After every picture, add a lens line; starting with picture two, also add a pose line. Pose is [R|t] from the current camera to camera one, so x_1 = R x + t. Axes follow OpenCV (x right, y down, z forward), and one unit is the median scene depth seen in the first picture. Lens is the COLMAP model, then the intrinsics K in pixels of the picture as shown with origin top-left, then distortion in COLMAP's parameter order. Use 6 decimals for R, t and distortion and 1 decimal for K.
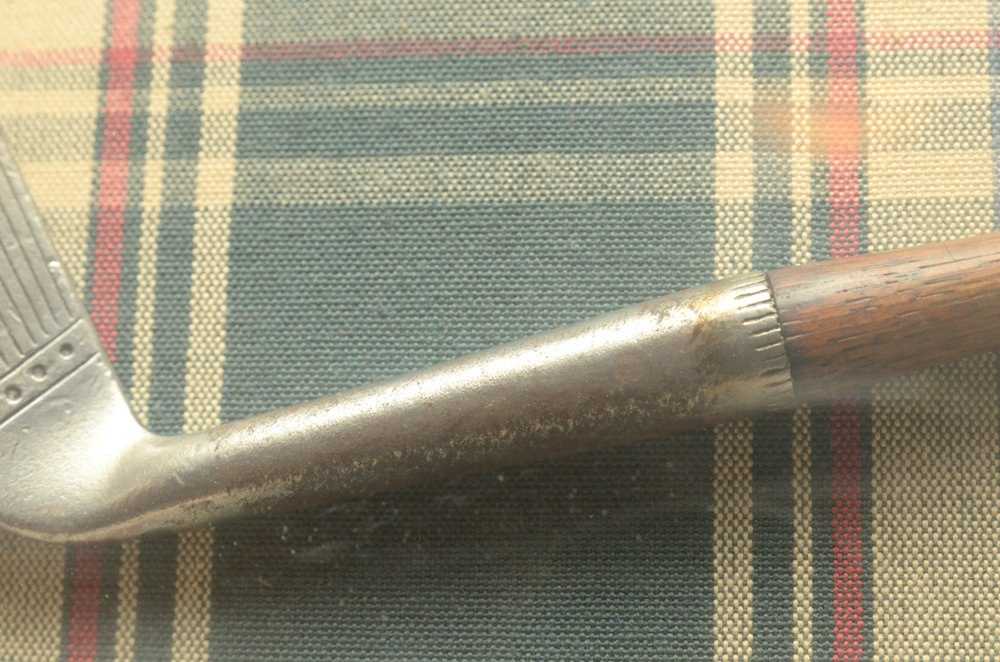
lens RADIAL K [[2862.5, 0, 500.0], [0, 2862.5, 331.0], [0, 0, 1]] dist [-0.018306, -1.361502]
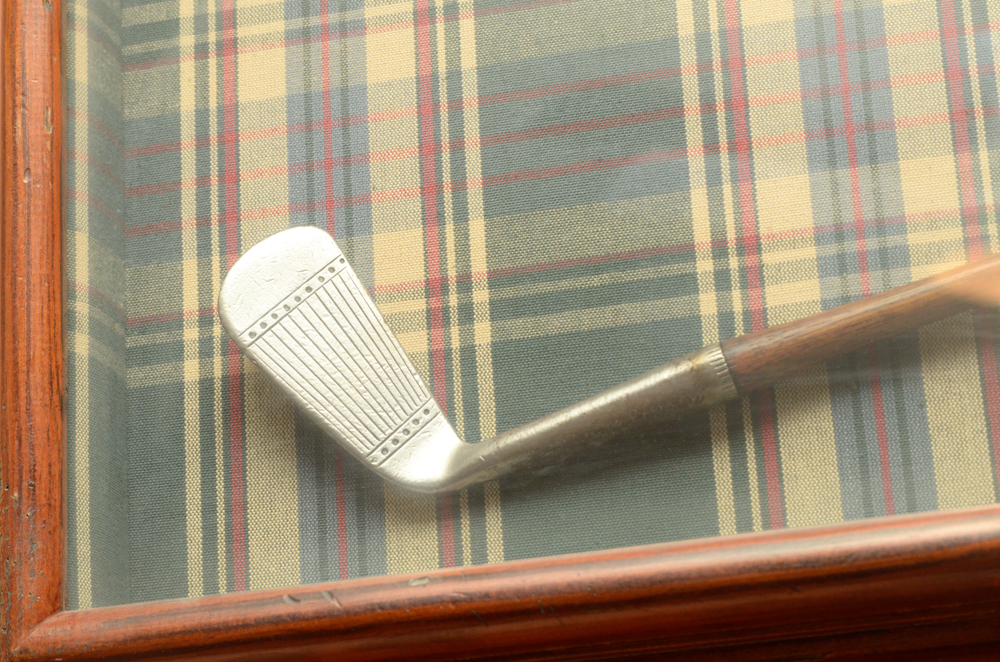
lens RADIAL K [[2862.5, 0, 500.0], [0, 2862.5, 331.0], [0, 0, 1]] dist [-0.018306, -1.361502]
pose [[0.990882, -0.114110, -0.071639, 0.077495], [0.109061, 0.991508, -0.070840, 0.109925], [0.079115, 0.062381, 0.994912, -1.268315]]
